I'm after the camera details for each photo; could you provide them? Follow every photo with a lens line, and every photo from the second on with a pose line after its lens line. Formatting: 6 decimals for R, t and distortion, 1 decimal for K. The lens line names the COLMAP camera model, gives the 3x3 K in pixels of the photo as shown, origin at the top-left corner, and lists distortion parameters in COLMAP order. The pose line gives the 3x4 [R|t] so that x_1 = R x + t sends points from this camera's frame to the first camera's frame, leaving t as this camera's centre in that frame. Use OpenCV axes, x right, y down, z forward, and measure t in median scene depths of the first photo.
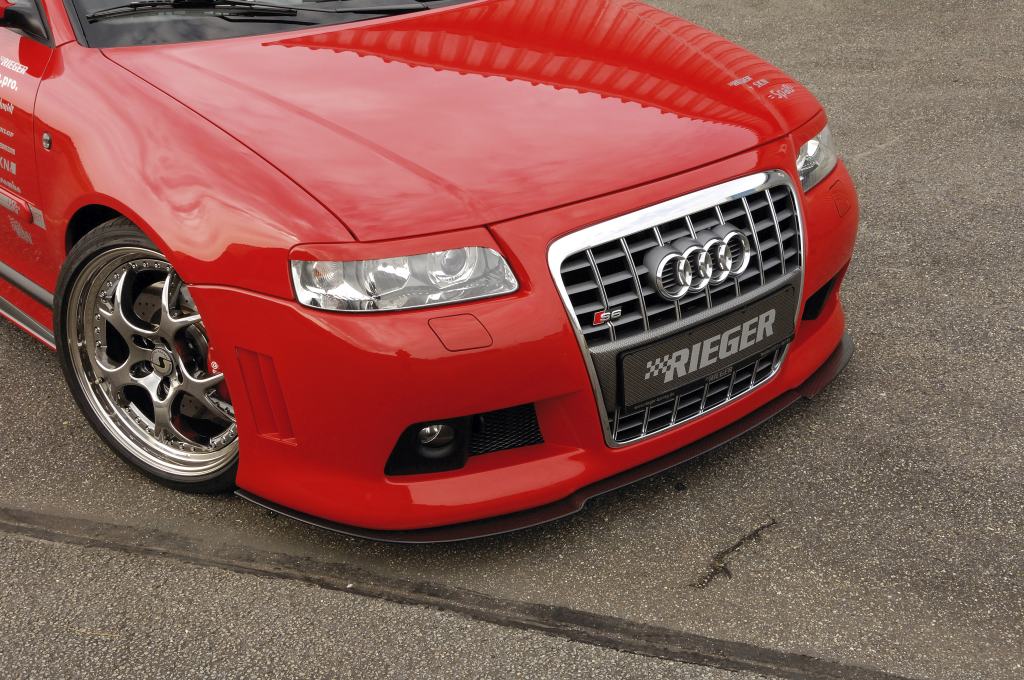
lens RADIAL K [[1458.8, 0, 513.8], [0, 1458.8, 345.1], [0, 0, 1]] dist [0.050939, 0.000000]
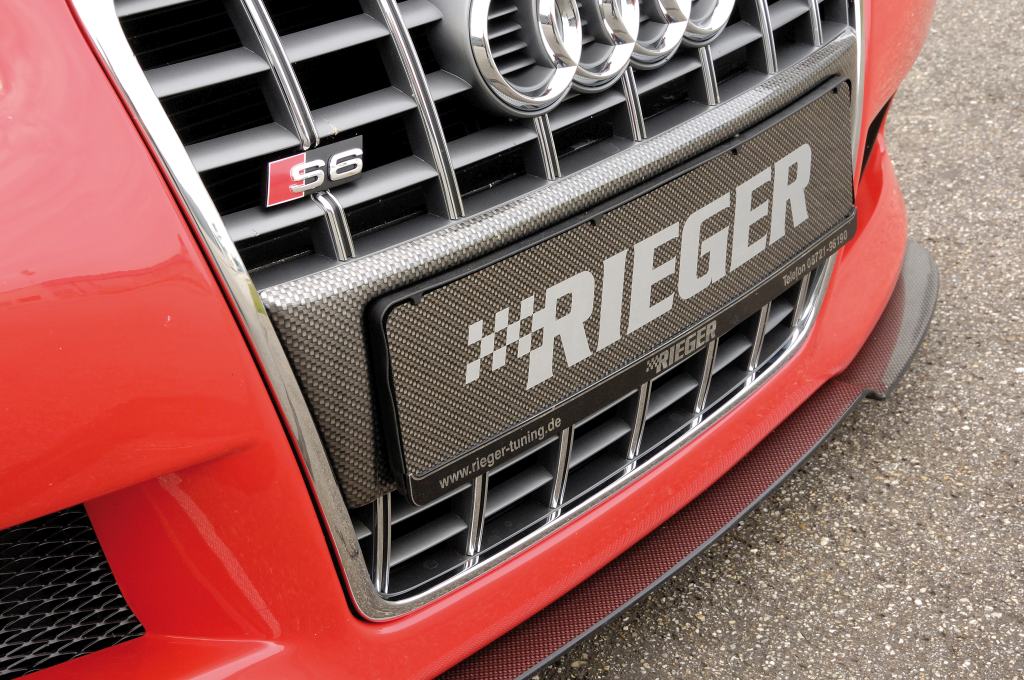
lens RADIAL K [[1808.8, 0, 516.1], [0, 1808.8, 340.4], [0, 0, 1]] dist [0.203205, 0.000000]
pose [[0.983295, -0.097855, 0.153476, 0.043727], [0.099951, 0.994974, -0.005983, 0.017694], [-0.152119, 0.021223, 0.988134, 0.624772]]
